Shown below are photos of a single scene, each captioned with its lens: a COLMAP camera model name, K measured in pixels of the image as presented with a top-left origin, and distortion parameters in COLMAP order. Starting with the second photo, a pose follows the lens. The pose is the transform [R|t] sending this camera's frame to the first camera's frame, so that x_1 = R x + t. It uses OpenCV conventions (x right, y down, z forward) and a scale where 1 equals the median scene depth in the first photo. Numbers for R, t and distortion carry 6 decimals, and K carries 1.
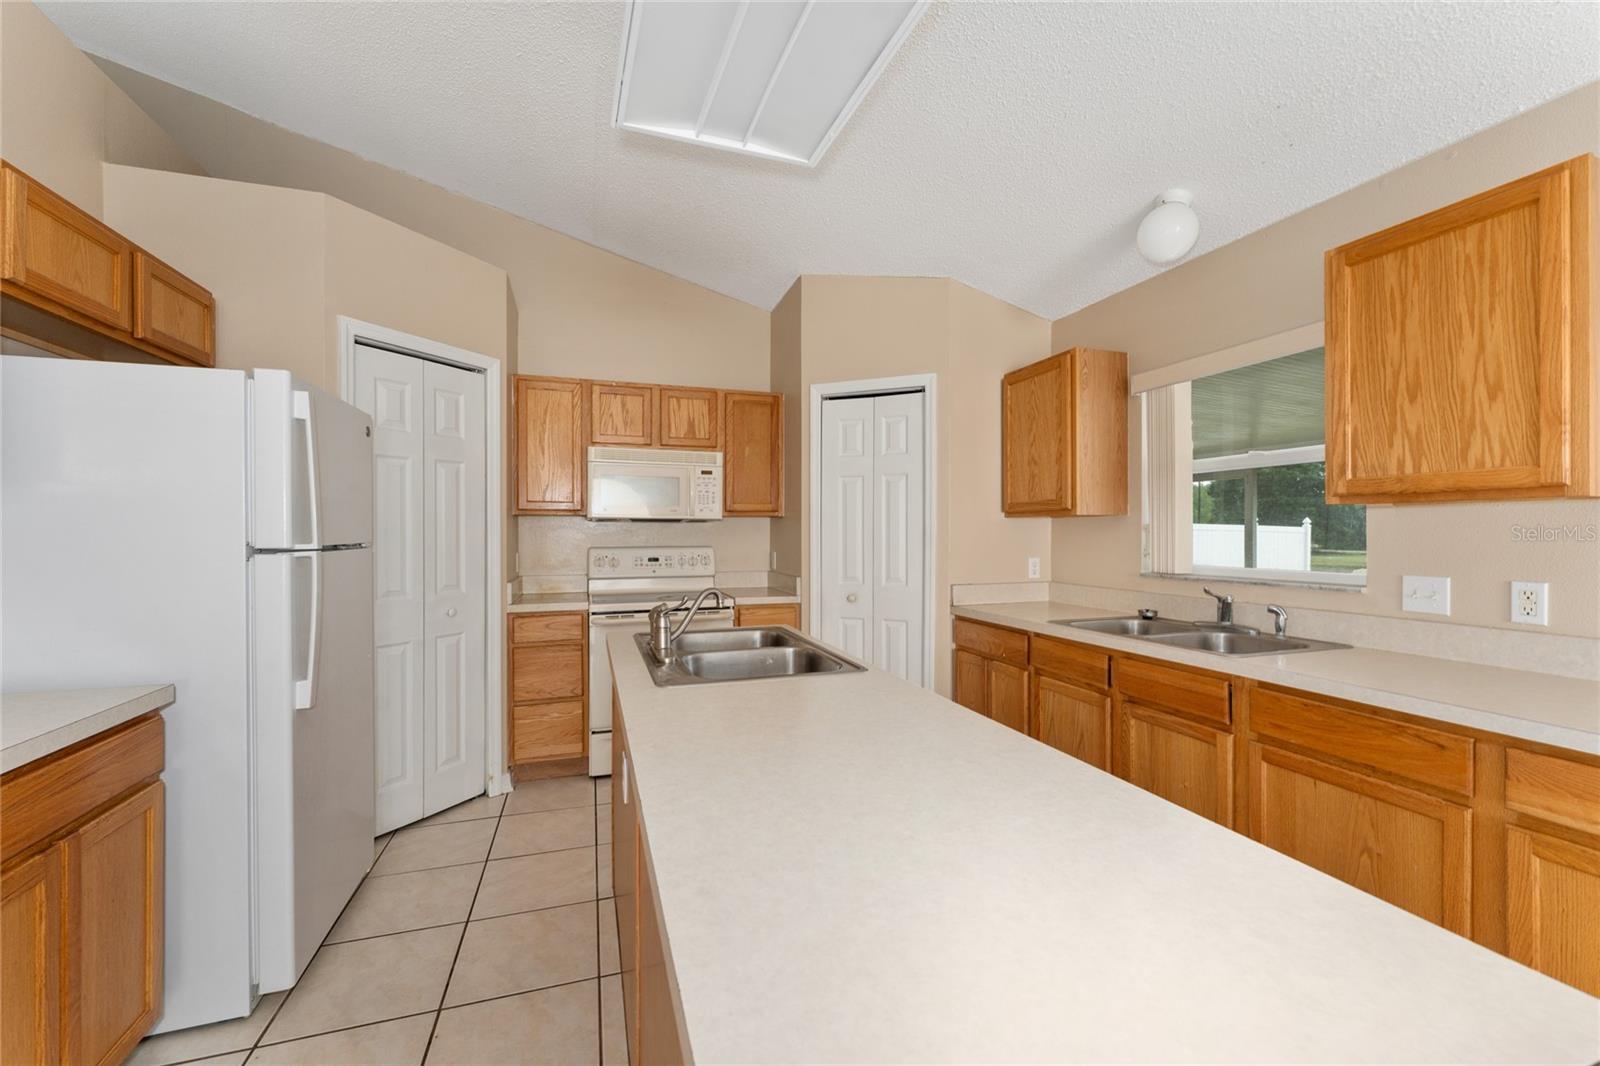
lens RADIAL K [[639.2, 0, 803.5], [0, 639.2, 535.0], [0, 0, 1]] dist [0.001279, -0.000003]
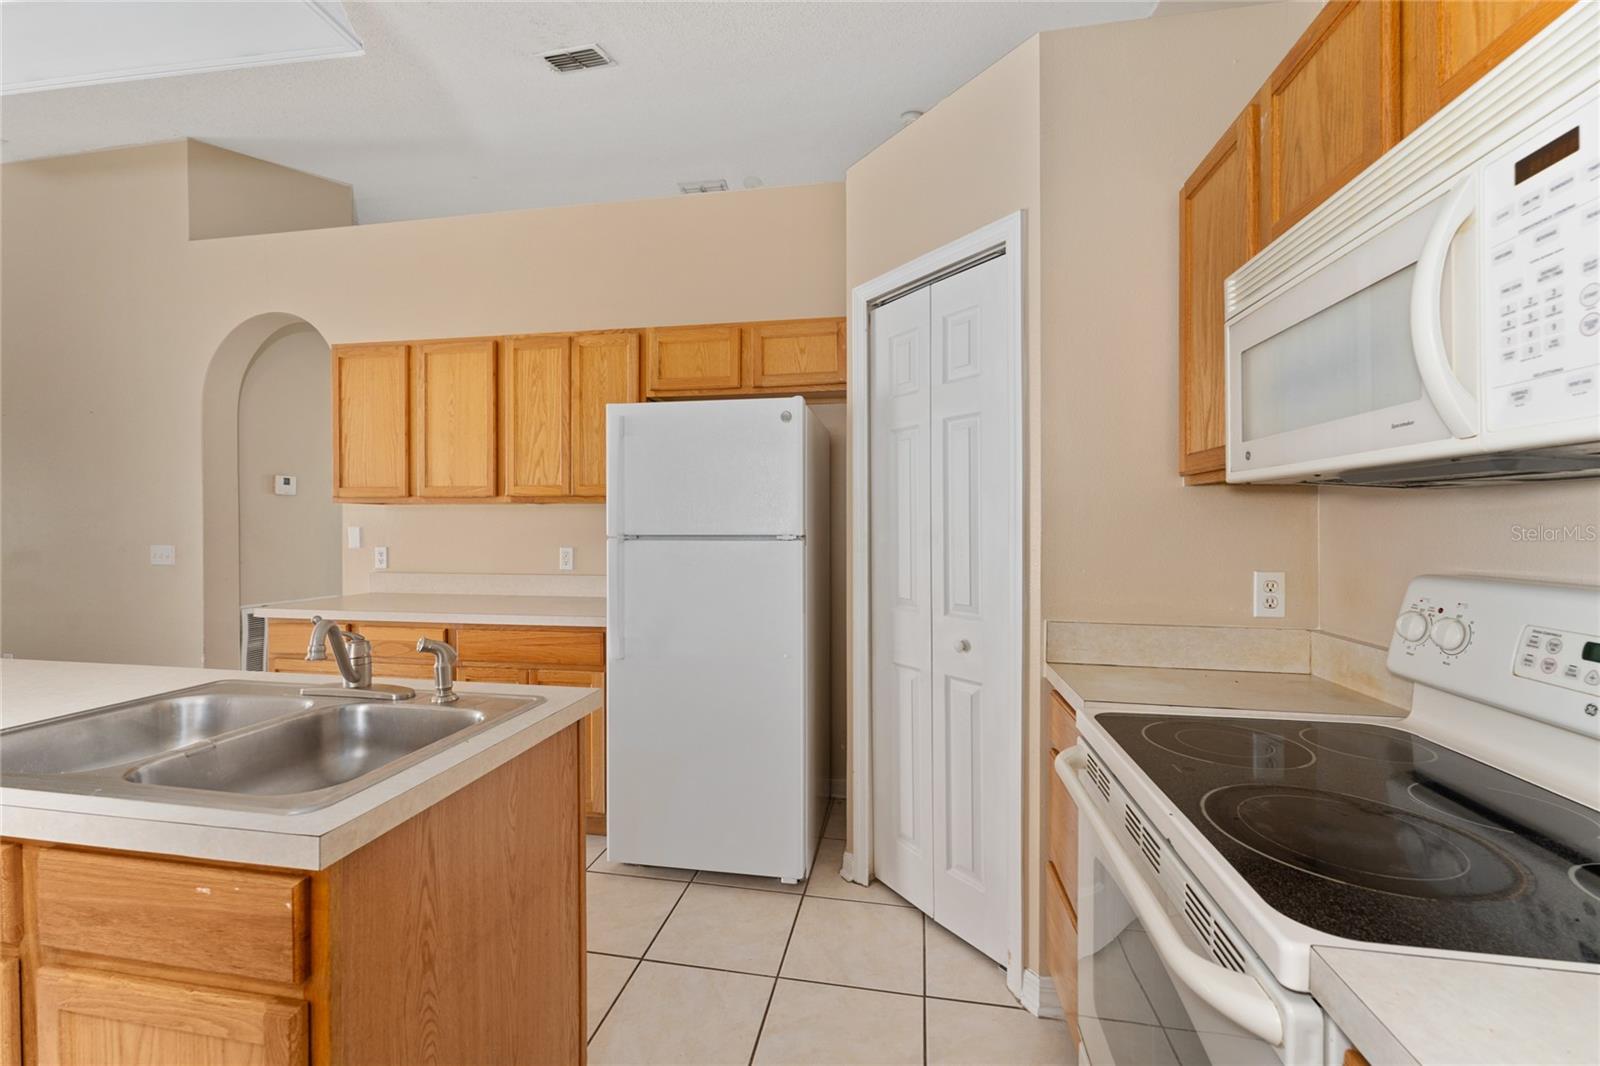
lens RADIAL K [[639.2, 0, 803.5], [0, 639.2, 535.0], [0, 0, 1]] dist [0.001279, -0.000003]
pose [[-0.476498, 0.013914, -0.879066, 0.106194], [-0.005506, 0.999808, 0.018810, -0.004649], [0.879158, 0.013803, -0.476330, 1.175710]]
